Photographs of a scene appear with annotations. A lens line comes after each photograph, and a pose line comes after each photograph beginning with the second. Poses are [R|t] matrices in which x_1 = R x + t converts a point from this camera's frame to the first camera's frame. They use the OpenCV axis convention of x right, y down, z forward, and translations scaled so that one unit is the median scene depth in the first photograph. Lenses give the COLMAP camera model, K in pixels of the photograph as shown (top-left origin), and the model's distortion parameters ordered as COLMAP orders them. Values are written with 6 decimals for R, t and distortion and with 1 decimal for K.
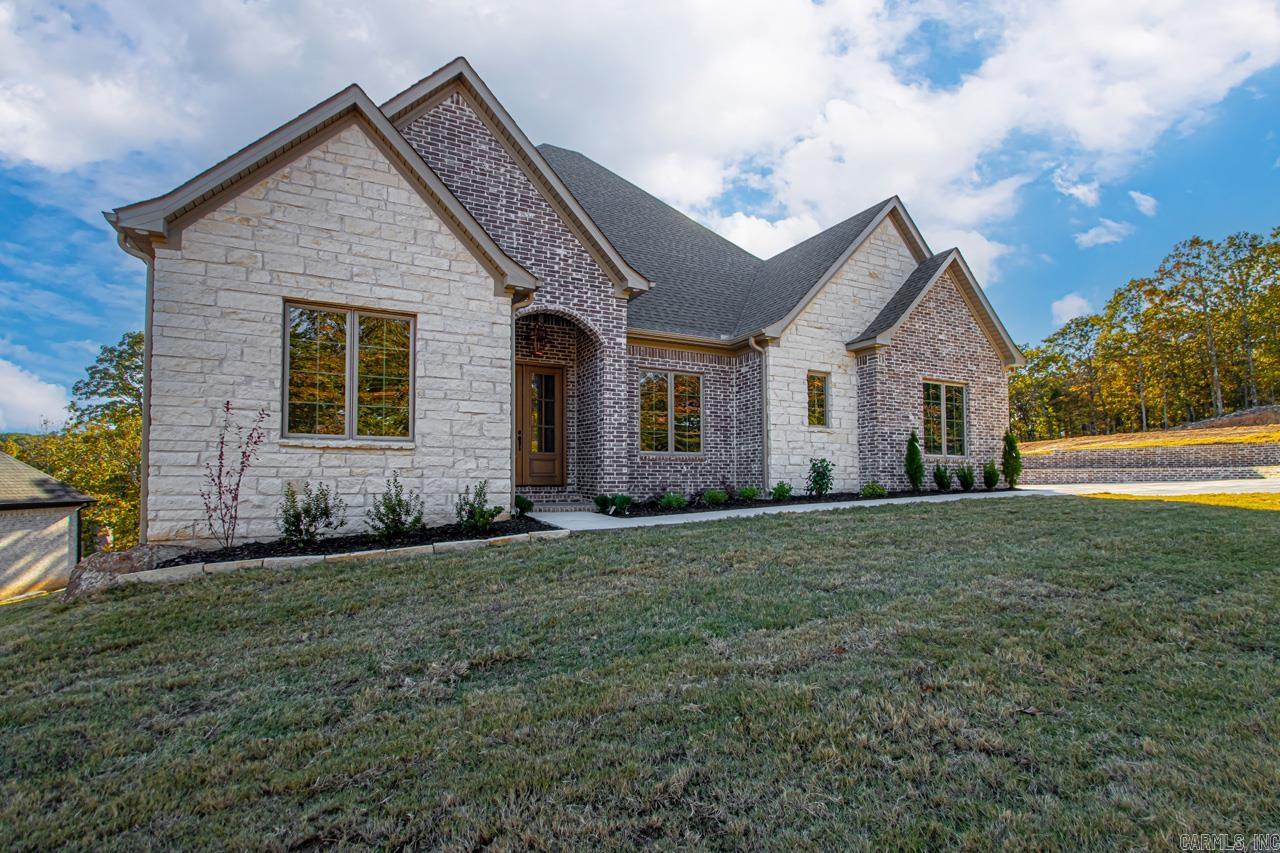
lens RADIAL K [[594.1, 0, 651.0], [0, 594.1, 419.9], [0, 0, 1]] dist [0.004155, 0.000179]
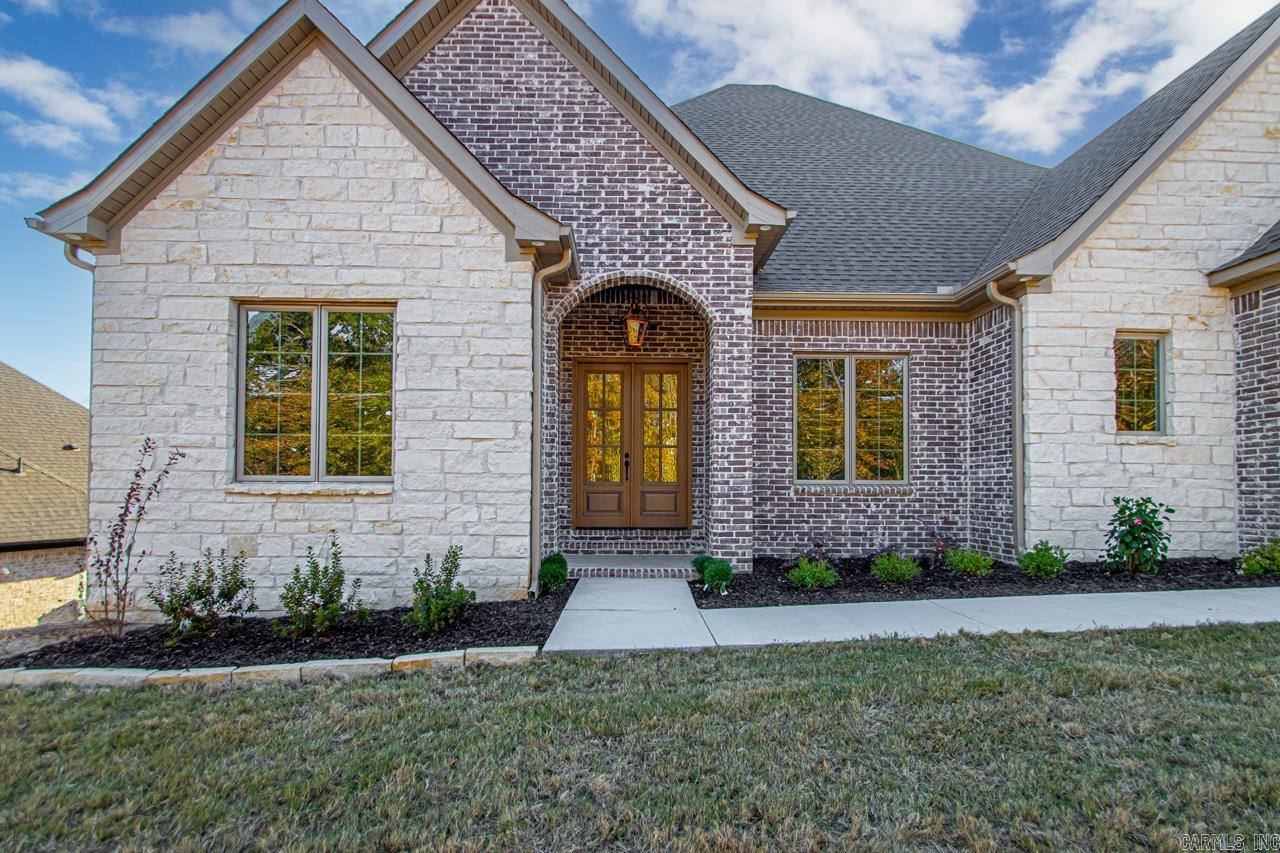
lens RADIAL K [[610.8, 0, 642.2], [0, 610.8, 457.3], [0, 0, 1]] dist [0.014182, -0.013194]
pose [[0.899358, -0.013963, -0.436990, 0.145043], [0.038376, 0.998153, 0.047088, -0.013332], [0.435526, -0.059119, 0.898233, 0.370906]]
